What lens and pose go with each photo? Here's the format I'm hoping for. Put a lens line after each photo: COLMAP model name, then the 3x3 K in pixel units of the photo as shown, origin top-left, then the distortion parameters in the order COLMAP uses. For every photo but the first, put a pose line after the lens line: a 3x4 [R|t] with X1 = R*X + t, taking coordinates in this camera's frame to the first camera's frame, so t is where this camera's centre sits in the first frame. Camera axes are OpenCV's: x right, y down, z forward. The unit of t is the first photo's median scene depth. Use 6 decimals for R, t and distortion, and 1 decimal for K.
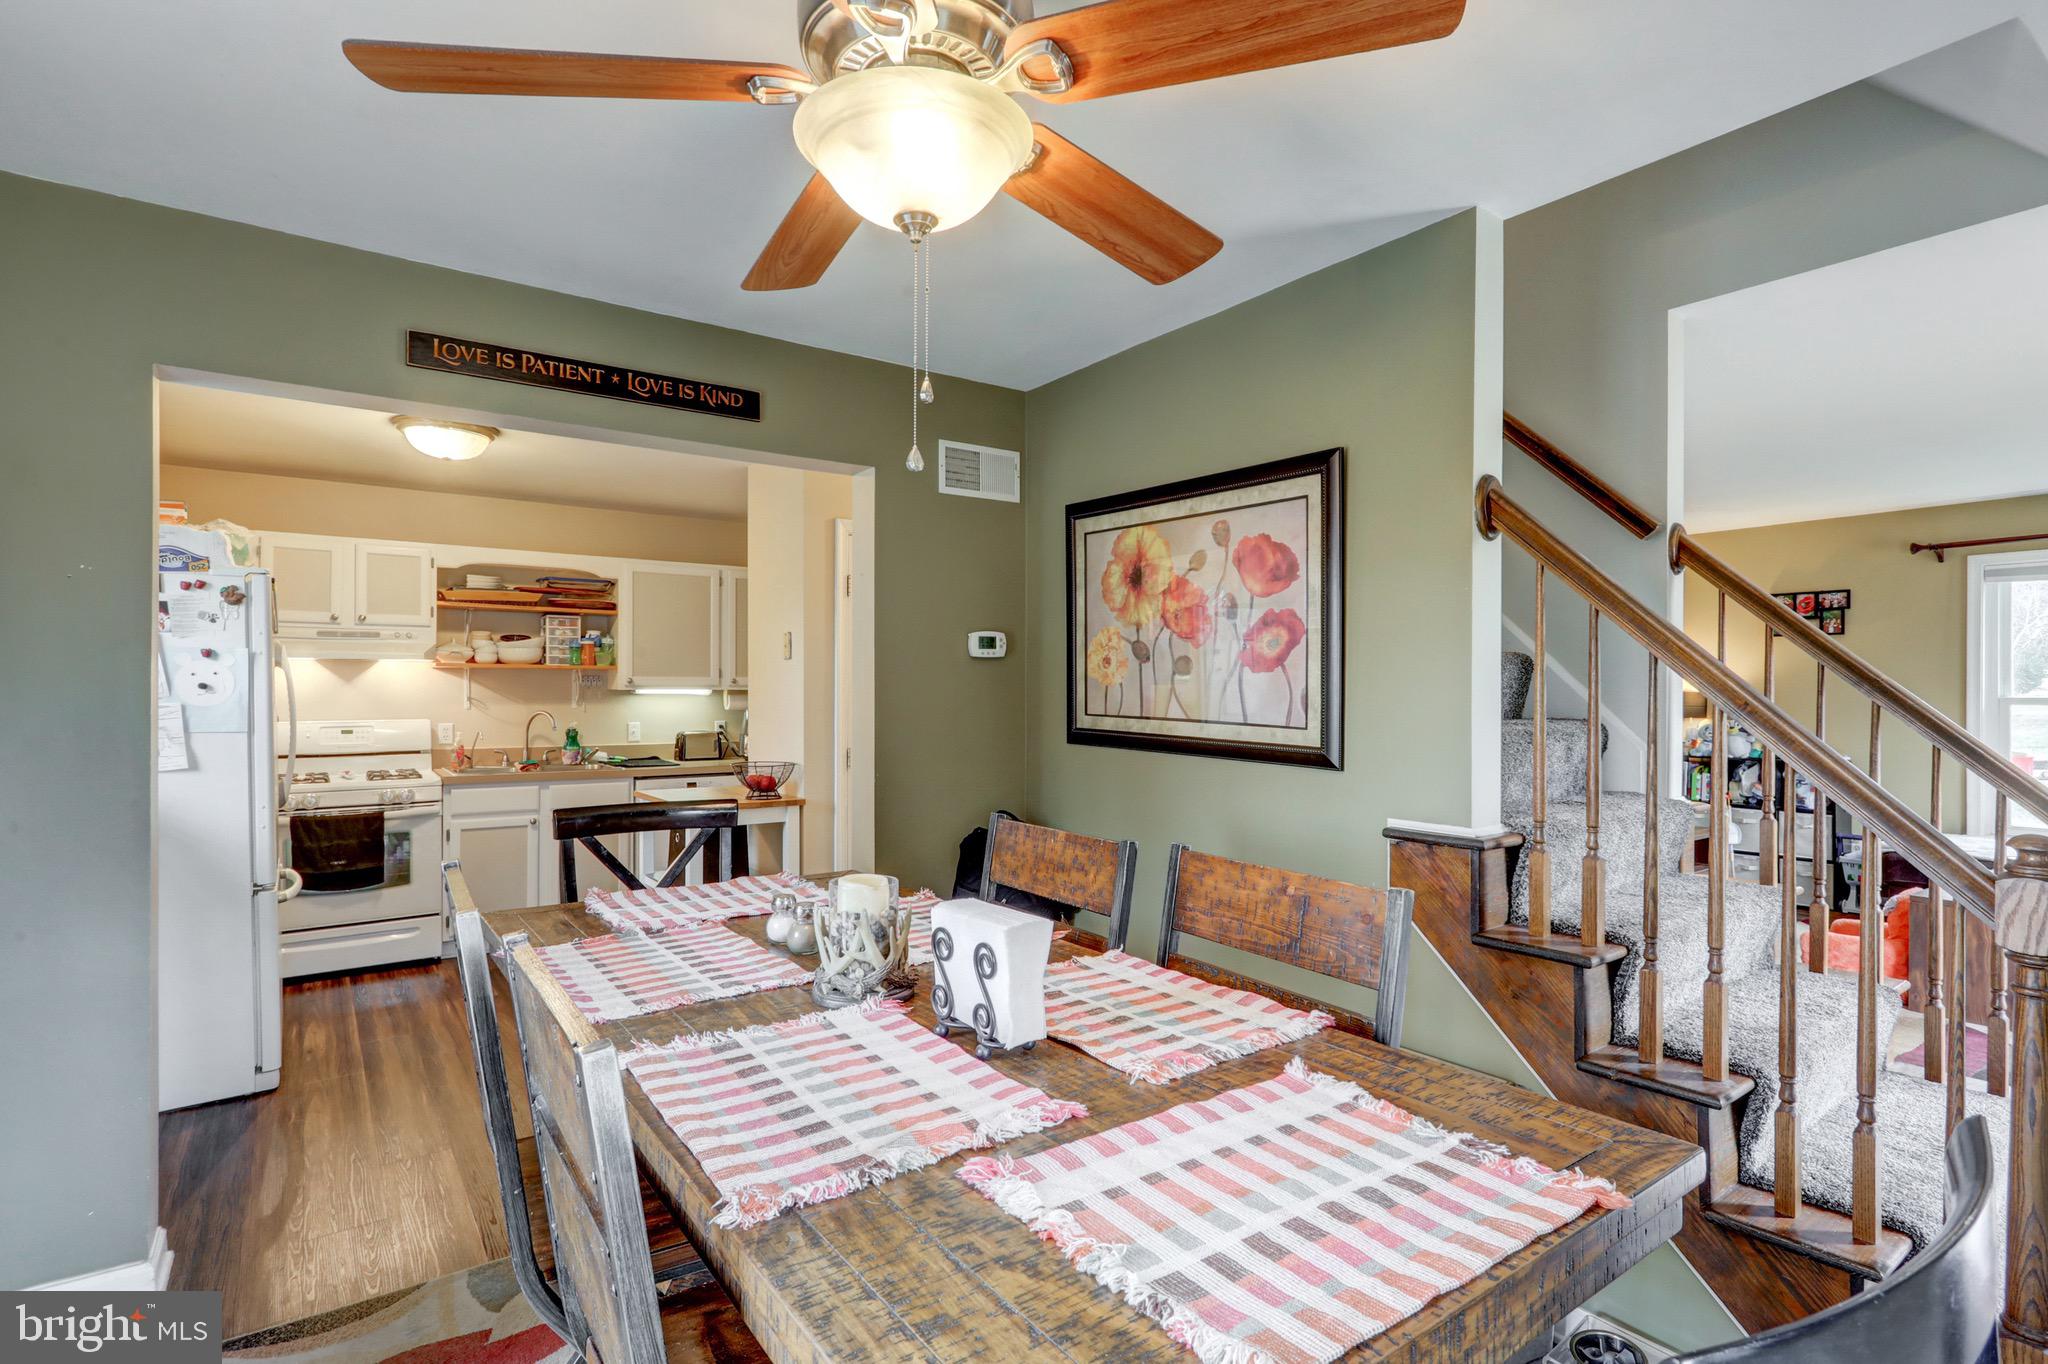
lens RADIAL K [[1005.2, 0, 1008.3], [0, 1005.2, 698.3], [0, 0, 1]] dist [0.004939, 0.003159]
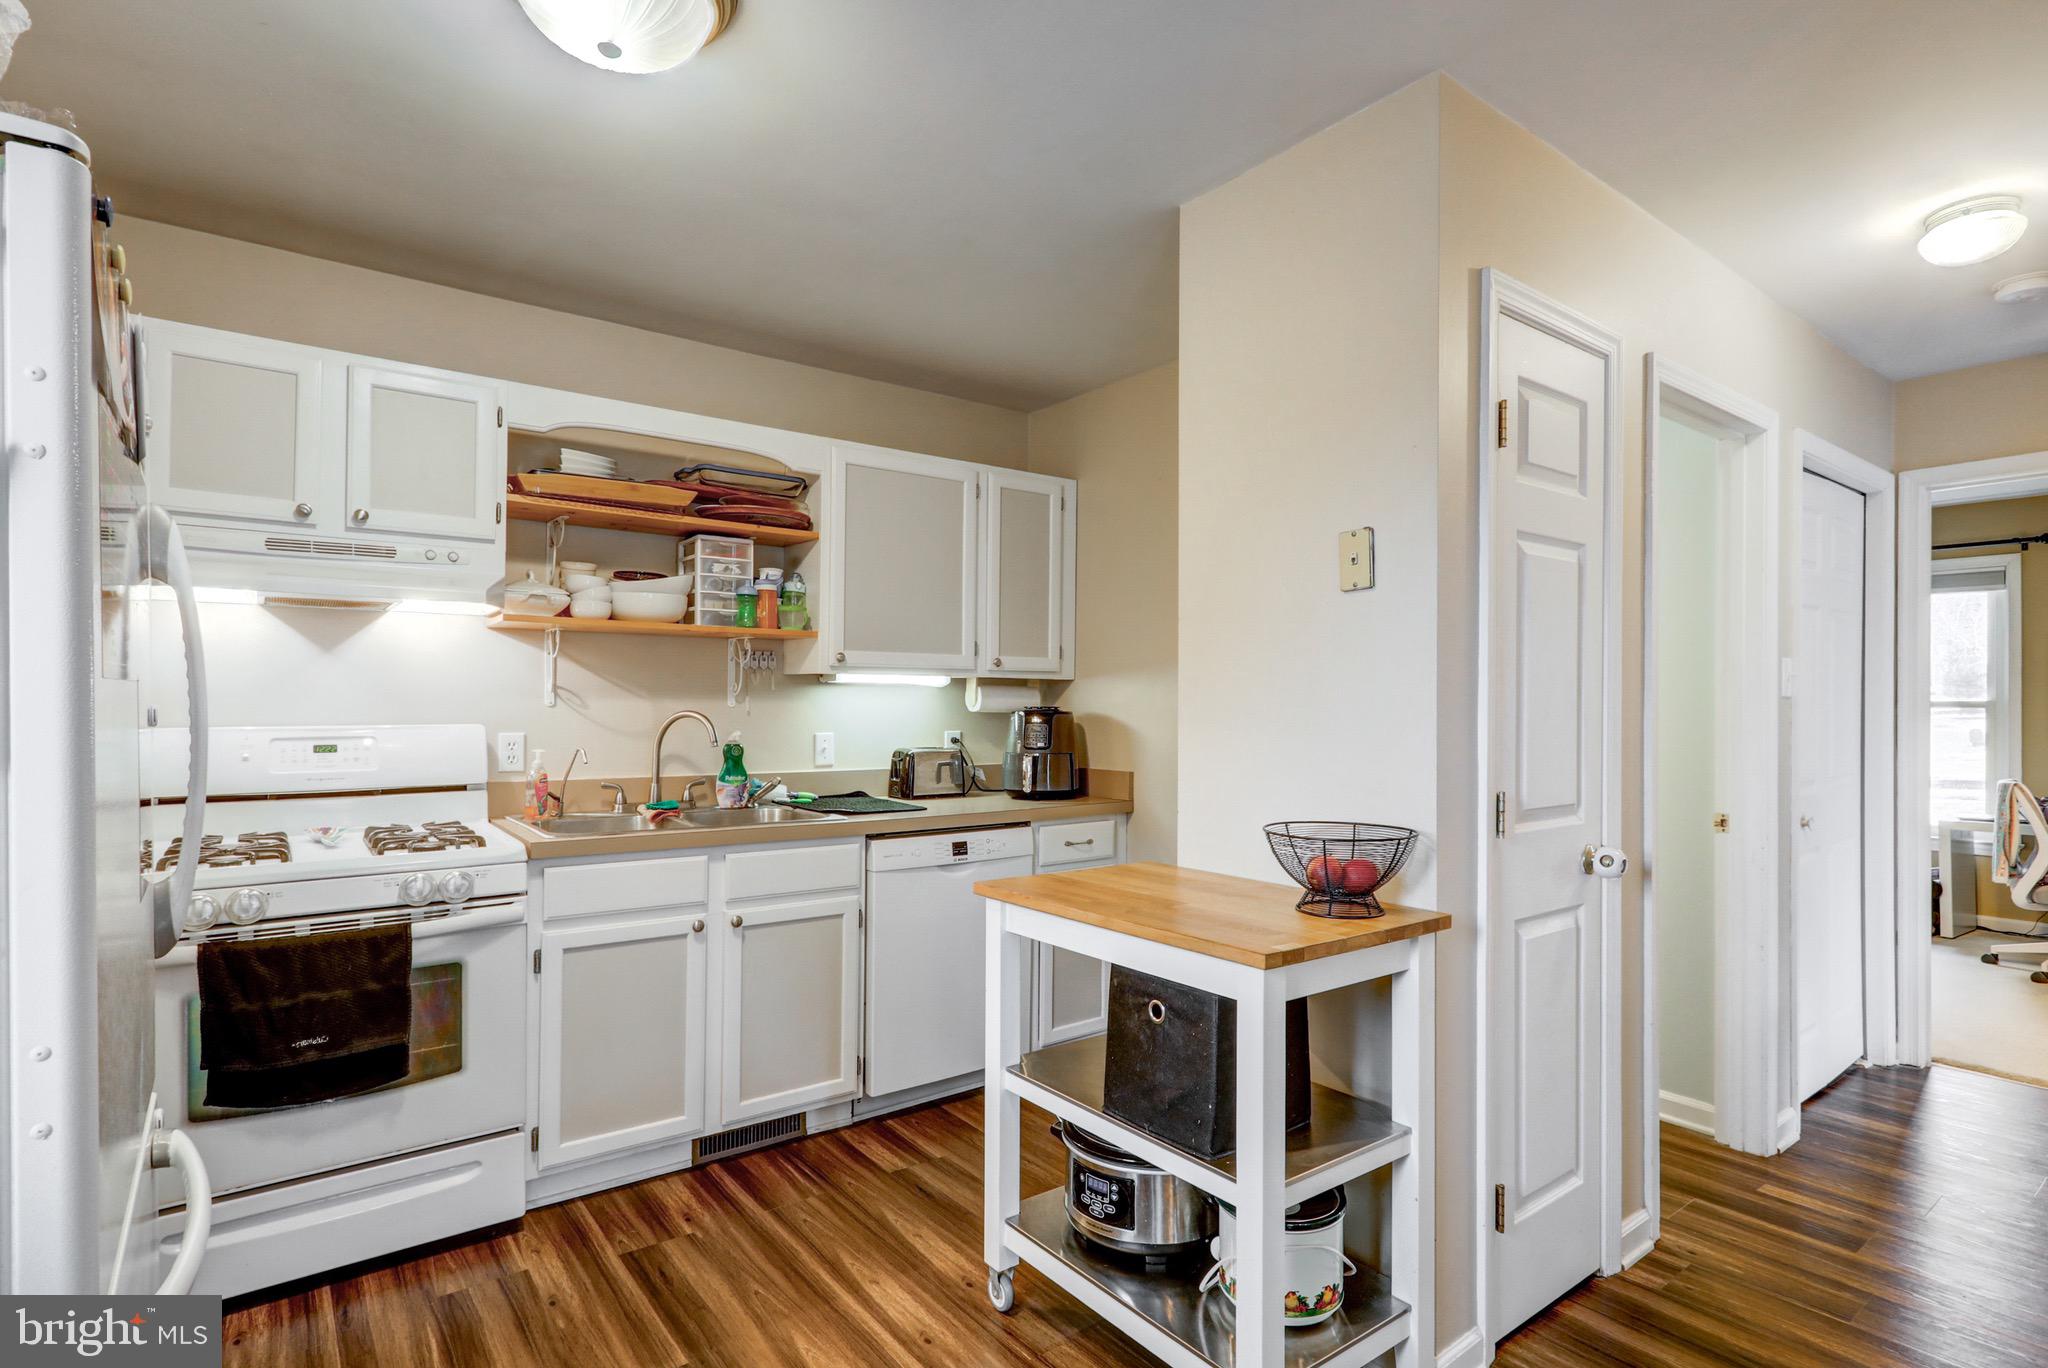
lens RADIAL K [[1005.2, 0, 1012.4], [0, 1005.2, 709.4], [0, 0, 1]] dist [0.004939, 0.003159]
pose [[0.999527, 0.002589, 0.030645, -0.324131], [-0.002451, 0.999987, -0.004516, 0.014818], [-0.030656, 0.004438, 0.999520, 0.479140]]
